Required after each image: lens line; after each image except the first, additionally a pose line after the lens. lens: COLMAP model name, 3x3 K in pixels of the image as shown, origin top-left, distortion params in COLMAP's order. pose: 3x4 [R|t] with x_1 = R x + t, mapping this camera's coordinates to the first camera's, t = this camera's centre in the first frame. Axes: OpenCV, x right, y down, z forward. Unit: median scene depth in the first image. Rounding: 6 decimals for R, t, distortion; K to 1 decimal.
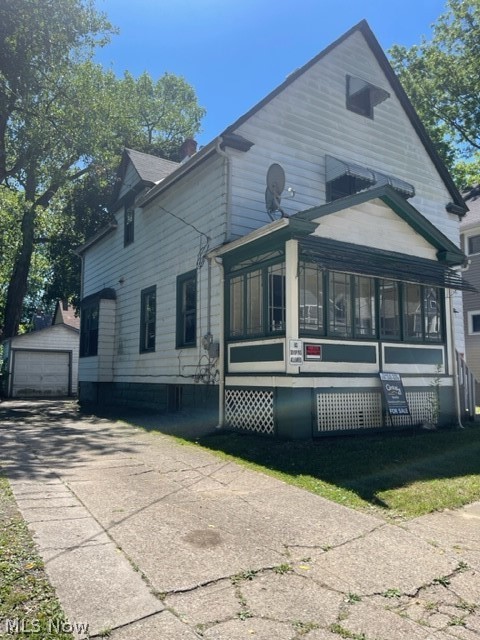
lens RADIAL K [[490.0, 0, 240.2], [0, 490.0, 318.5], [0, 0, 1]] dist [0.039524, -0.018110]
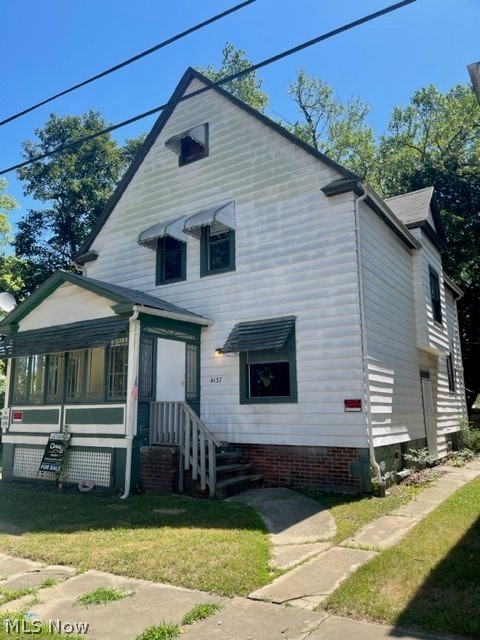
lens RADIAL K [[490.0, 0, 235.0], [0, 490.0, 323.2], [0, 0, 1]] dist [0.039524, -0.018110]
pose [[0.382384, -0.175350, -0.907213, 1.506902], [0.115741, 0.983185, -0.141250, 0.068153], [0.916726, -0.050990, 0.396249, 0.916313]]
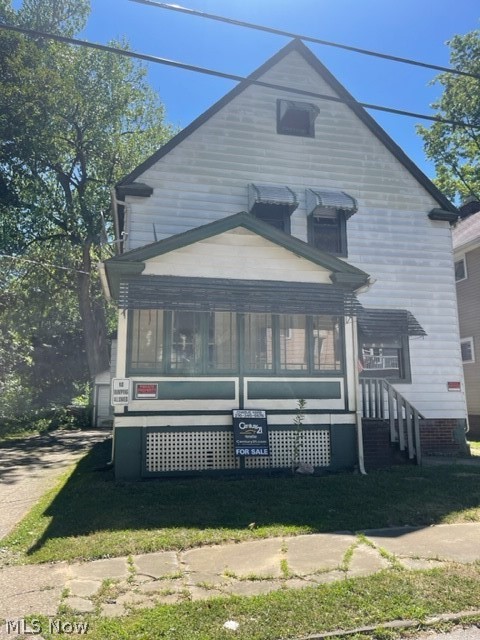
lens RADIAL K [[490.0, 0, 241.9], [0, 490.0, 317.3], [0, 0, 1]] dist [0.039524, -0.018110]
pose [[0.934877, -0.070067, -0.347988, 0.617729], [0.050383, 0.996592, -0.065308, -0.004739], [0.351378, 0.043523, 0.935222, 0.112442]]
